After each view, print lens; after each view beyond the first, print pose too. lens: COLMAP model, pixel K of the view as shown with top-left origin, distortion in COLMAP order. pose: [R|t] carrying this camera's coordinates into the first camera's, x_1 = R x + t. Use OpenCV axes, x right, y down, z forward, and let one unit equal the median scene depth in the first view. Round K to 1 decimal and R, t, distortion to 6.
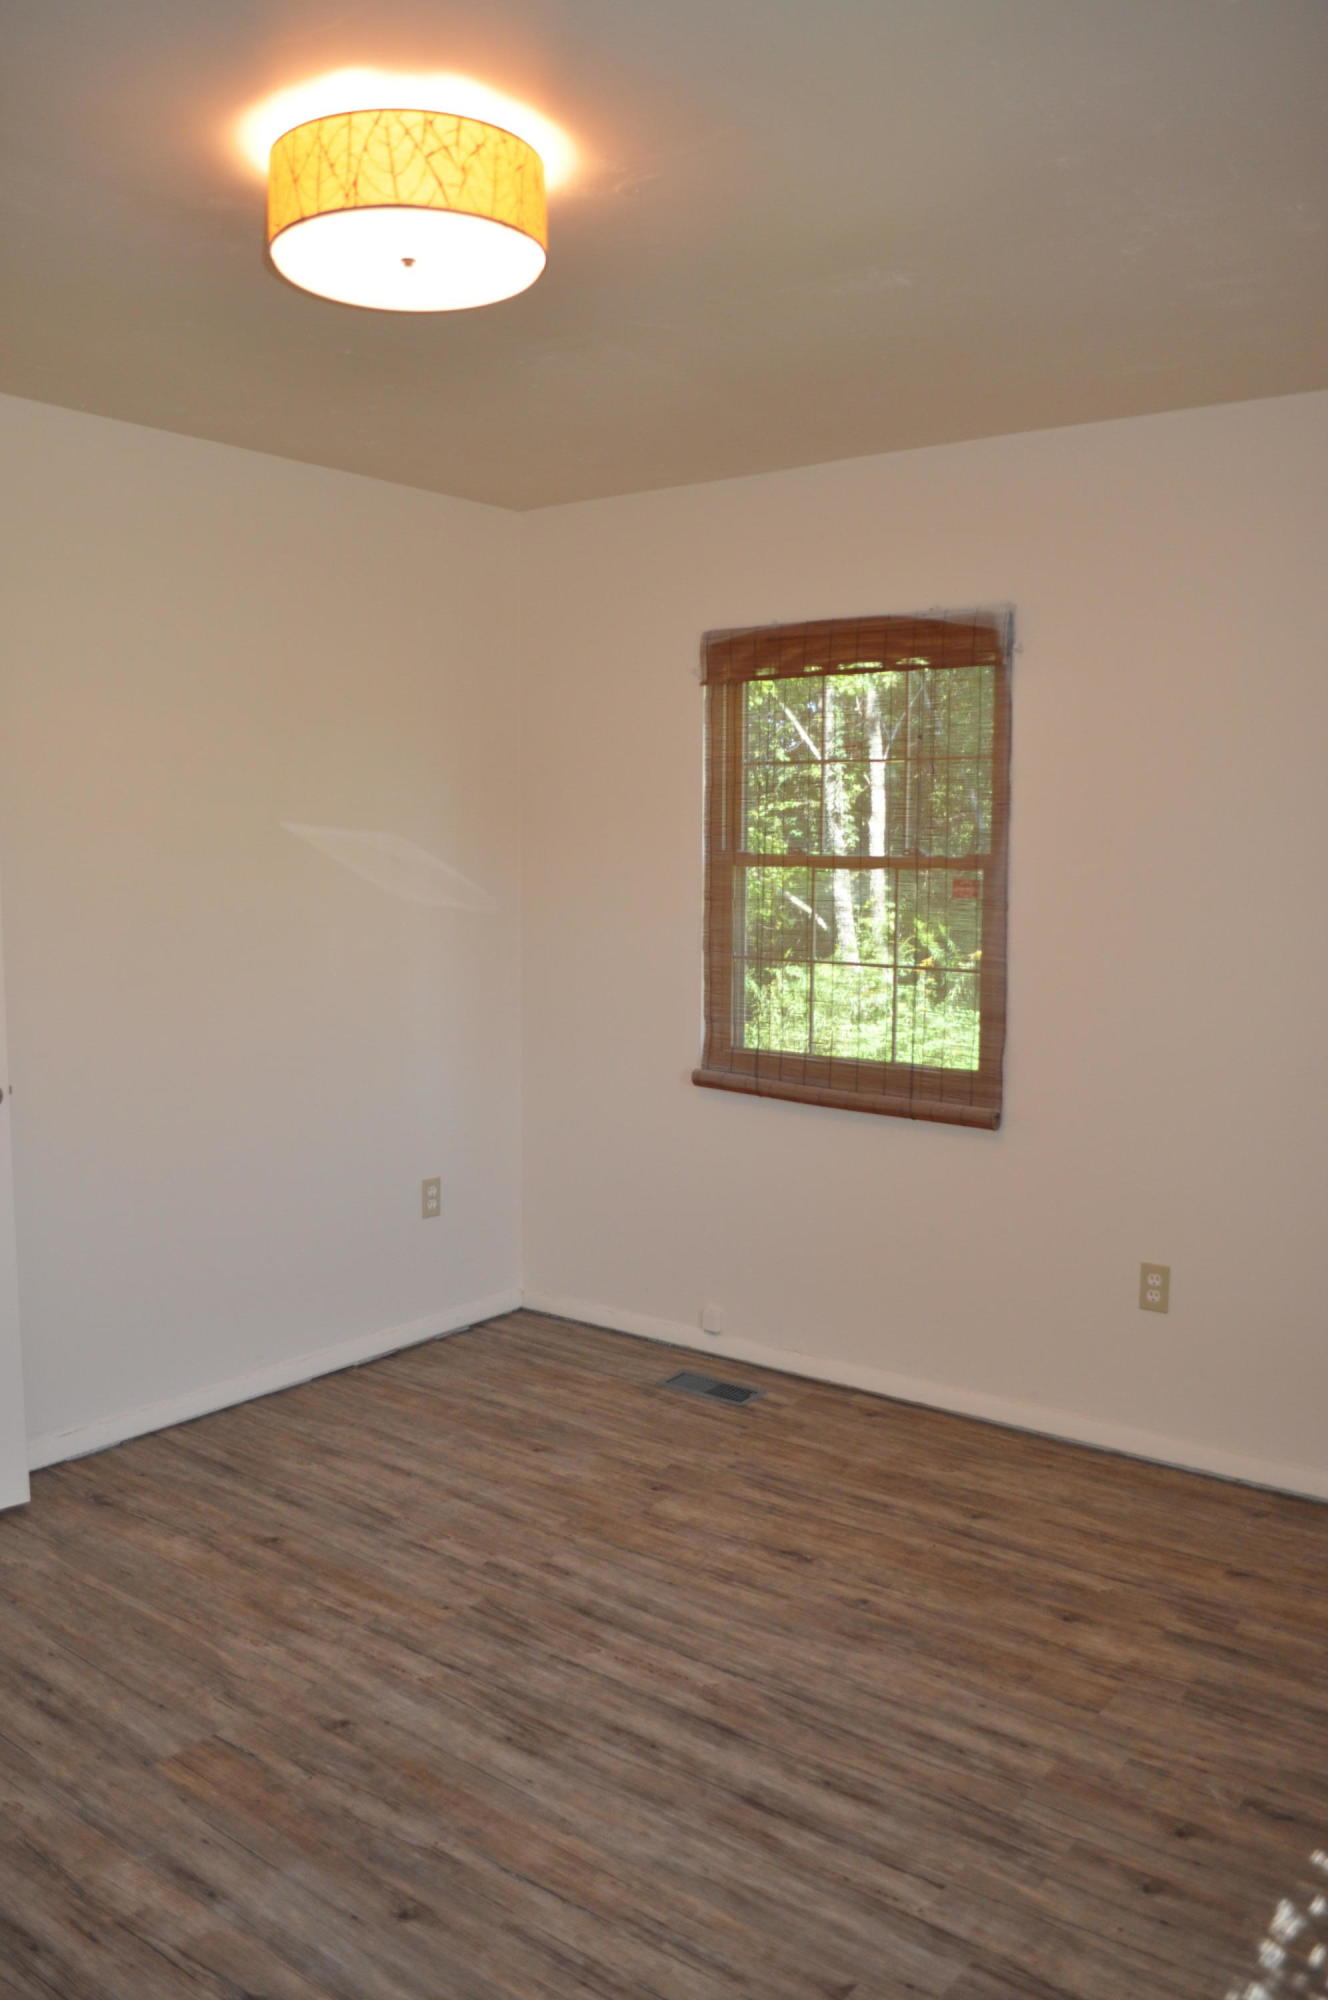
lens RADIAL K [[1571.4, 0, 653.2], [0, 1571.4, 1015.2], [0, 0, 1]] dist [-0.081226, 0.006083]
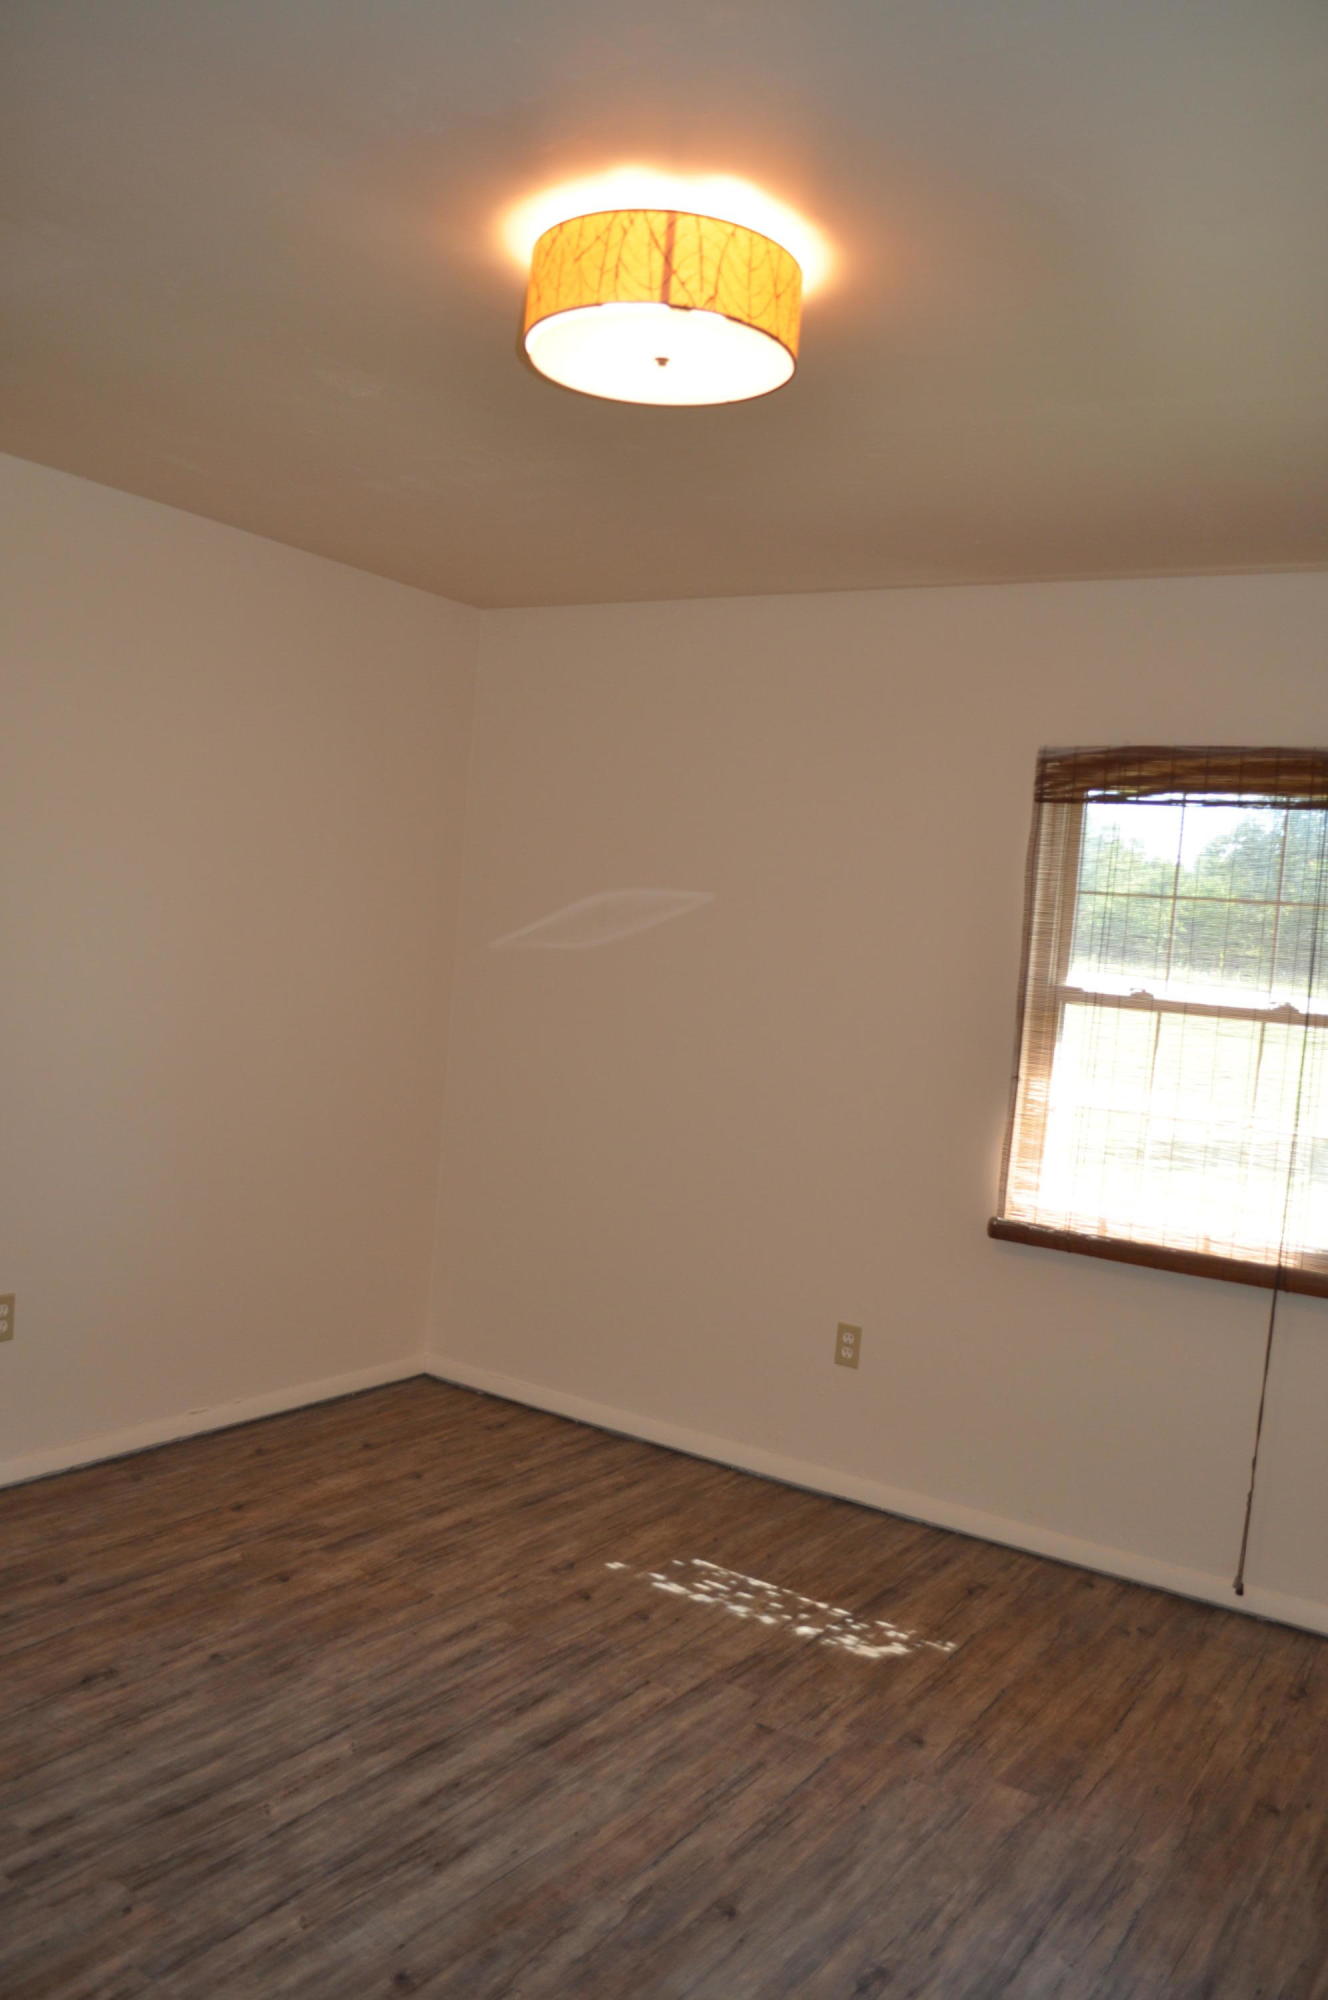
lens RADIAL K [[1571.4, 0, 653.2], [0, 1571.4, 1015.2], [0, 0, 1]] dist [-0.081226, 0.006083]
pose [[-0.069382, -0.063042, 0.995596, -0.954063], [0.031857, 0.997352, 0.065374, -0.101921], [-0.997081, 0.036252, -0.067190, 0.867545]]
